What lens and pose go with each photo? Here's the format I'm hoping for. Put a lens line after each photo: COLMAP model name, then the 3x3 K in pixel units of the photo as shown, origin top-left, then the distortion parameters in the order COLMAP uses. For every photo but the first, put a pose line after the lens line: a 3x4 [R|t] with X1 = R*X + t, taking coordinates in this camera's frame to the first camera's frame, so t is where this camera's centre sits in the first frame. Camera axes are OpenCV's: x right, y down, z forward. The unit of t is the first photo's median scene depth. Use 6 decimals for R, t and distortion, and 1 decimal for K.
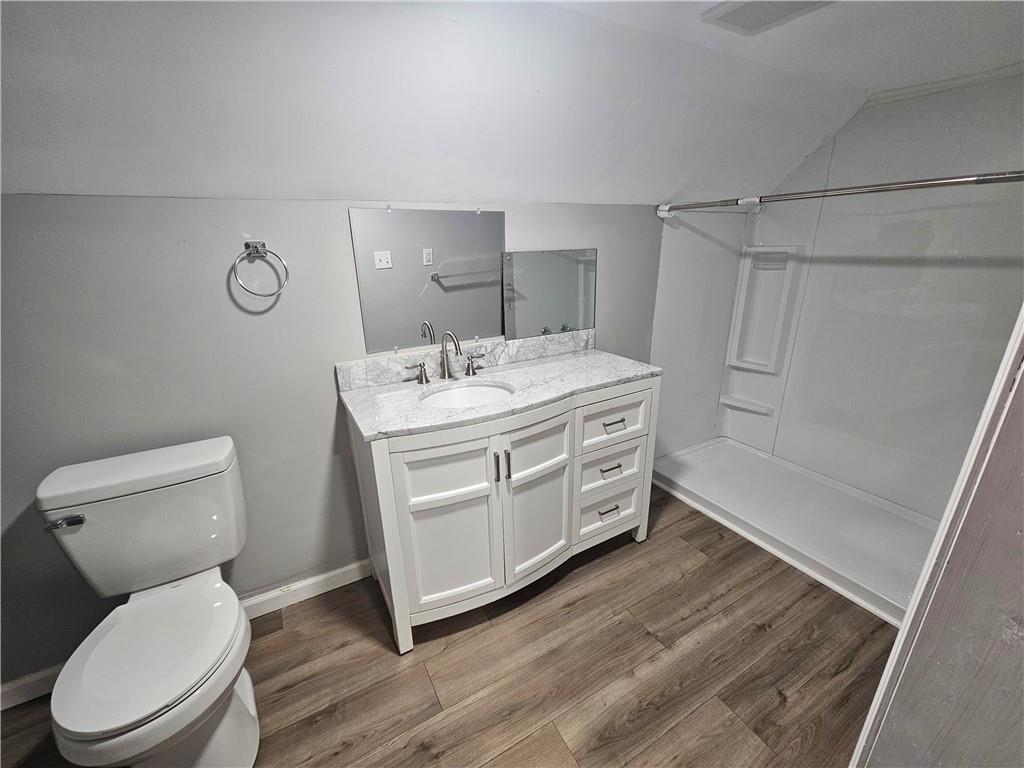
lens RADIAL K [[420.5, 0, 510.3], [0, 420.5, 389.0], [0, 0, 1]] dist [0.001377, 0.000955]
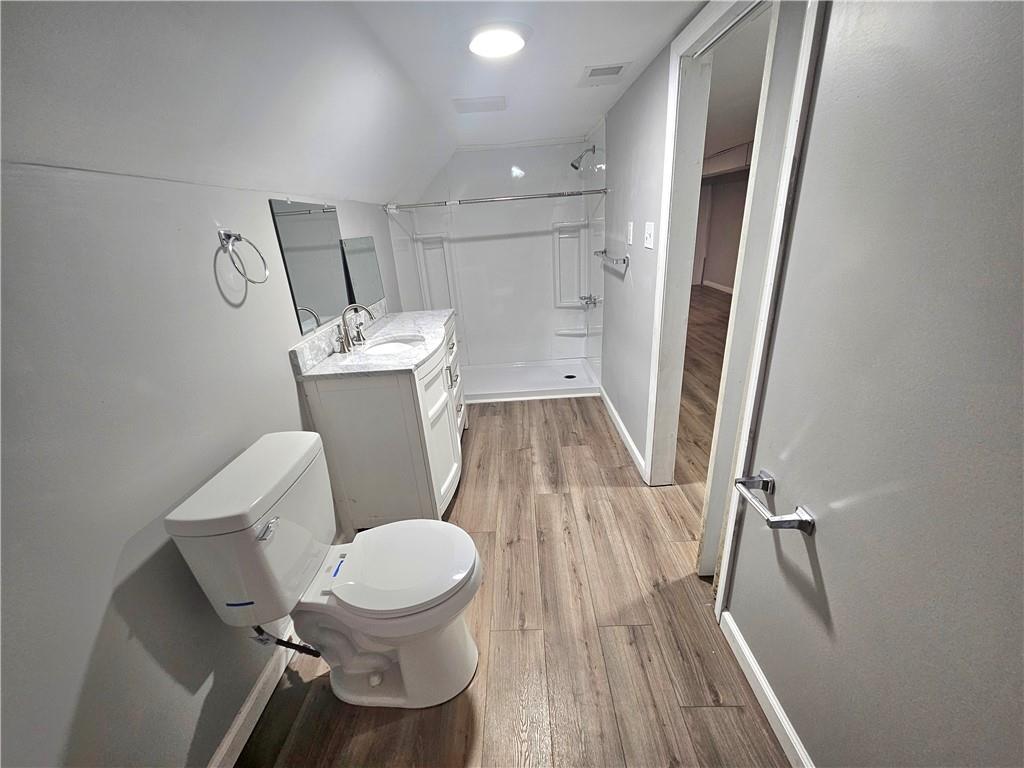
lens RADIAL K [[420.5, 0, 512.4], [0, 420.5, 384.6], [0, 0, 1]] dist [0.001377, 0.000955]
pose [[0.491395, -0.319056, 0.810392, -1.036837], [0.332366, 0.928761, 0.164123, 0.034110], [-0.805024, 0.188697, 0.562431, -0.005574]]
